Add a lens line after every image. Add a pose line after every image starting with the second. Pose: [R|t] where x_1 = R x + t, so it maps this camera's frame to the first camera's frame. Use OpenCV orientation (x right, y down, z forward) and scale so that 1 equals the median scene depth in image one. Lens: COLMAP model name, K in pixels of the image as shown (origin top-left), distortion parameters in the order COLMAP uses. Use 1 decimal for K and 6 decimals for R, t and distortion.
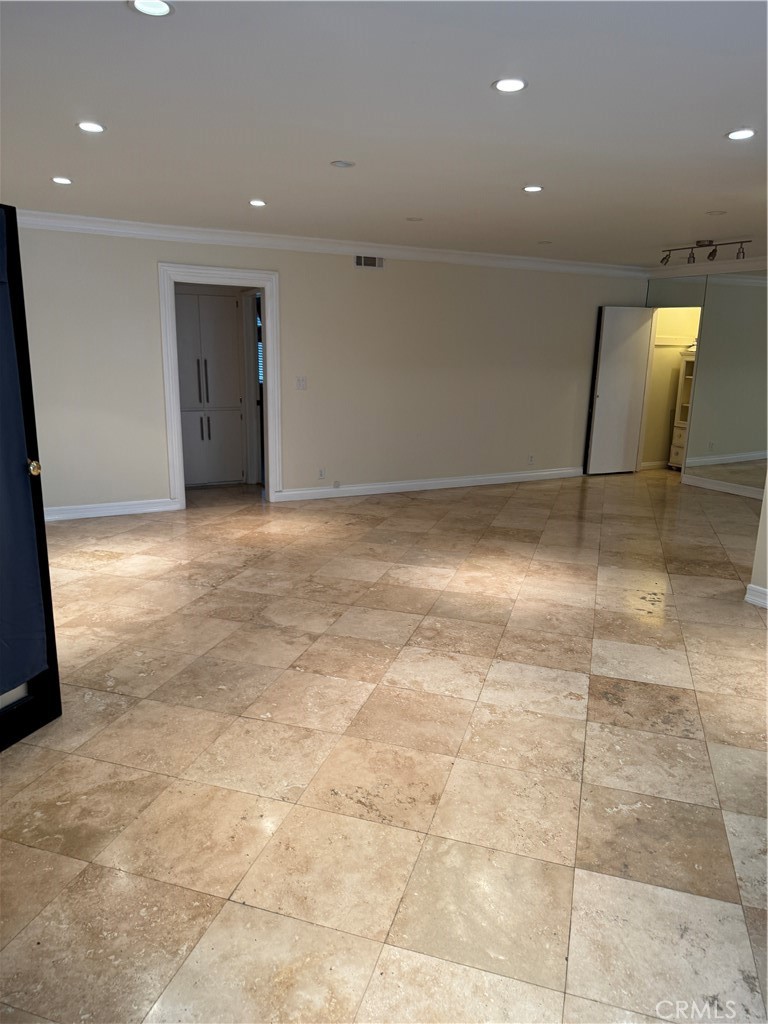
lens RADIAL K [[711.3, 0, 381.0], [0, 711.3, 514.8], [0, 0, 1]] dist [0.168181, -0.325965]
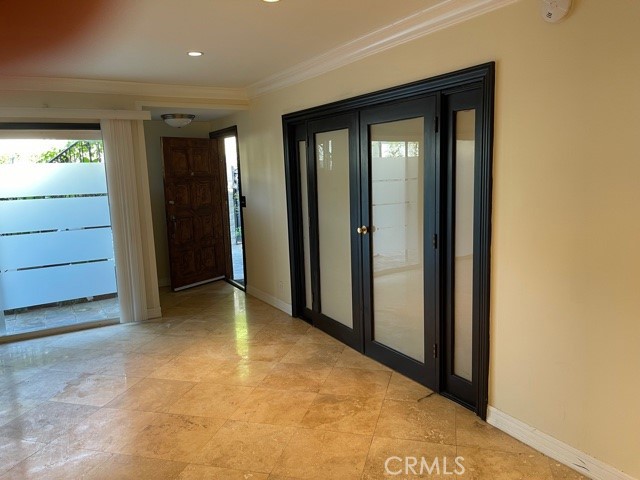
lens RADIAL K [[480.3, 0, 321.2], [0, 480.3, 239.2], [0, 0, 1]] dist [0.083148, -0.103664]
pose [[-0.999010, 0.018784, -0.040330, -0.210582], [0.002650, 0.930010, 0.367525, -0.323310], [0.044411, 0.367055, -0.929139, 1.331108]]
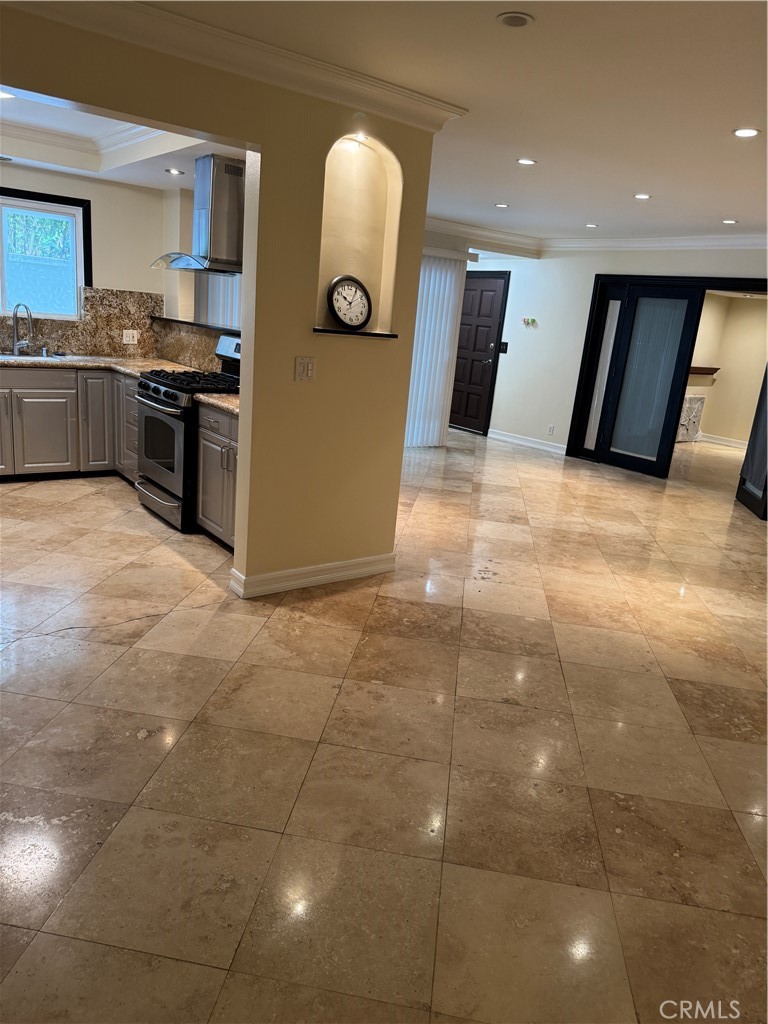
lens RADIAL K [[711.3, 0, 381.0], [0, 711.3, 514.8], [0, 0, 1]] dist [0.168181, -0.325965]
pose [[-0.980241, -0.059761, -0.188564, 0.862255], [-0.144551, 0.867142, 0.476623, -0.482119], [0.135028, 0.494462, -0.858647, 2.178285]]
